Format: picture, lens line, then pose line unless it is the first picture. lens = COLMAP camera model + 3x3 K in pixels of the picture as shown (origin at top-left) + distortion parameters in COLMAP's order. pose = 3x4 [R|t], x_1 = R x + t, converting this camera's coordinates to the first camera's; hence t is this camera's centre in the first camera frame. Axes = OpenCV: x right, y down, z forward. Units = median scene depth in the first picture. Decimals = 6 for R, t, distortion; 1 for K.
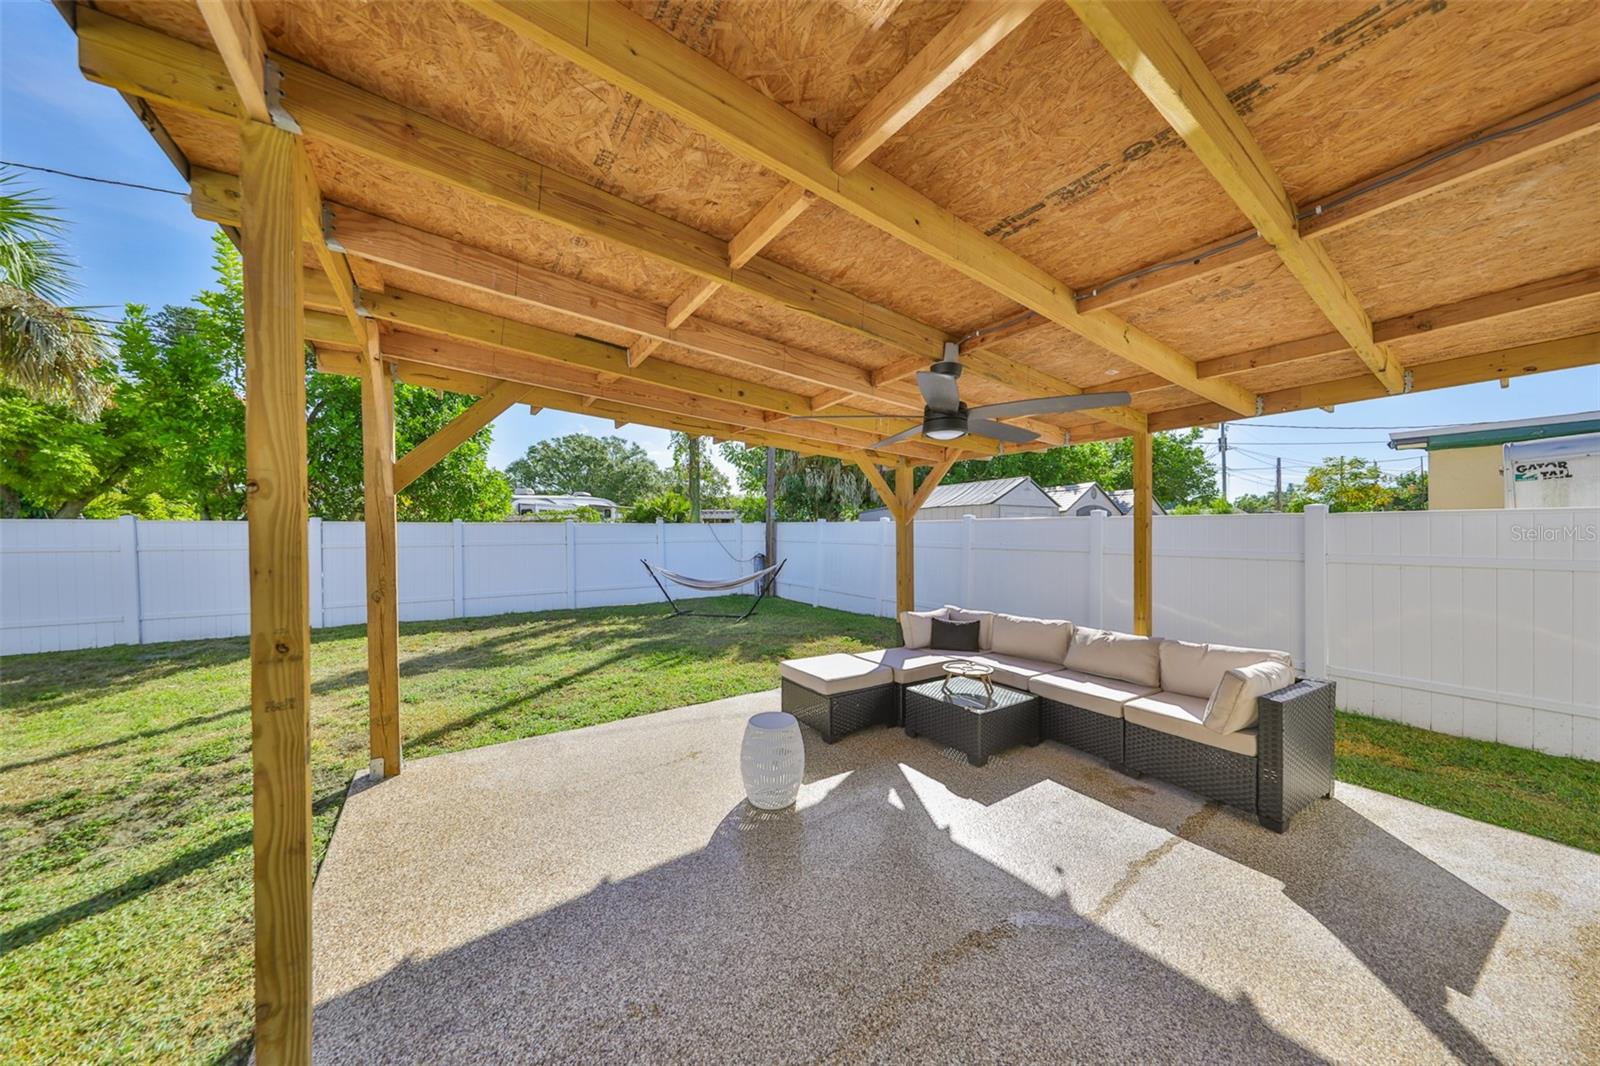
lens RADIAL K [[483.2, 0, 775.9], [0, 483.2, 544.2], [0, 0, 1]] dist [-0.000270, -0.000054]
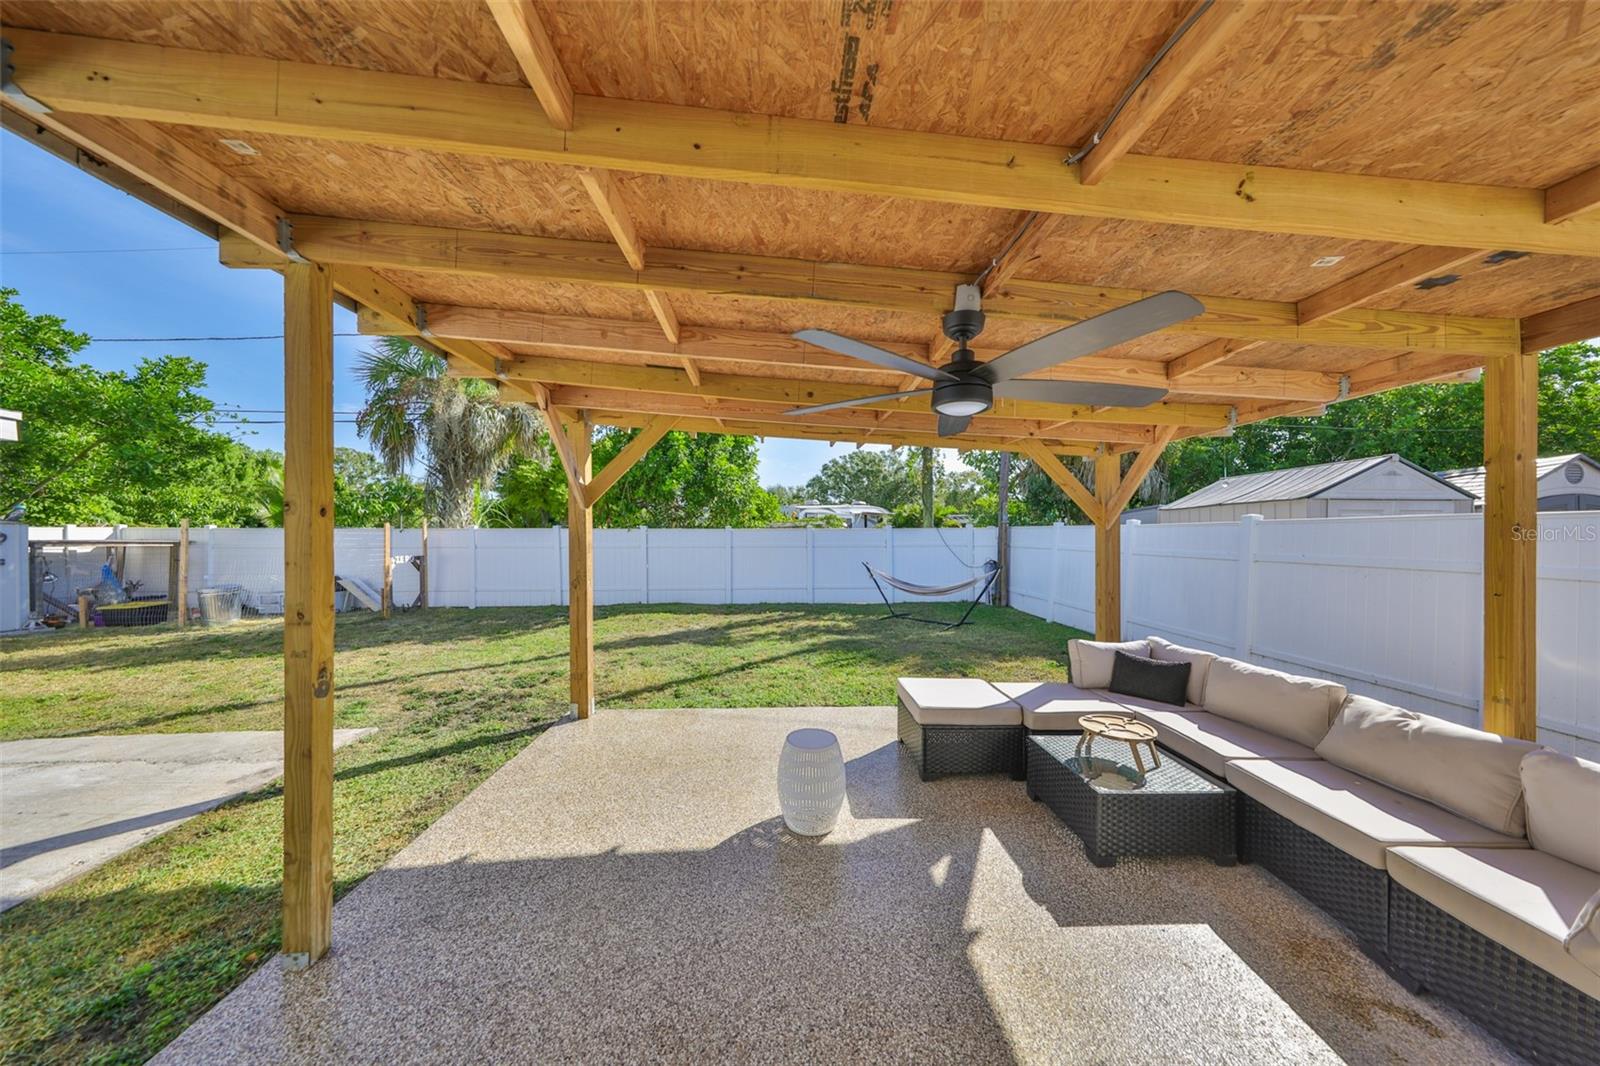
lens RADIAL K [[454.9, 0, 755.9], [0, 454.9, 546.2], [0, 0, 1]] dist [-0.001439, -0.000058]
pose [[0.872792, 0.013299, -0.487911, 0.245621], [-0.015468, 0.999880, -0.000417, -0.004909], [0.487847, 0.007911, 0.872893, 0.133375]]
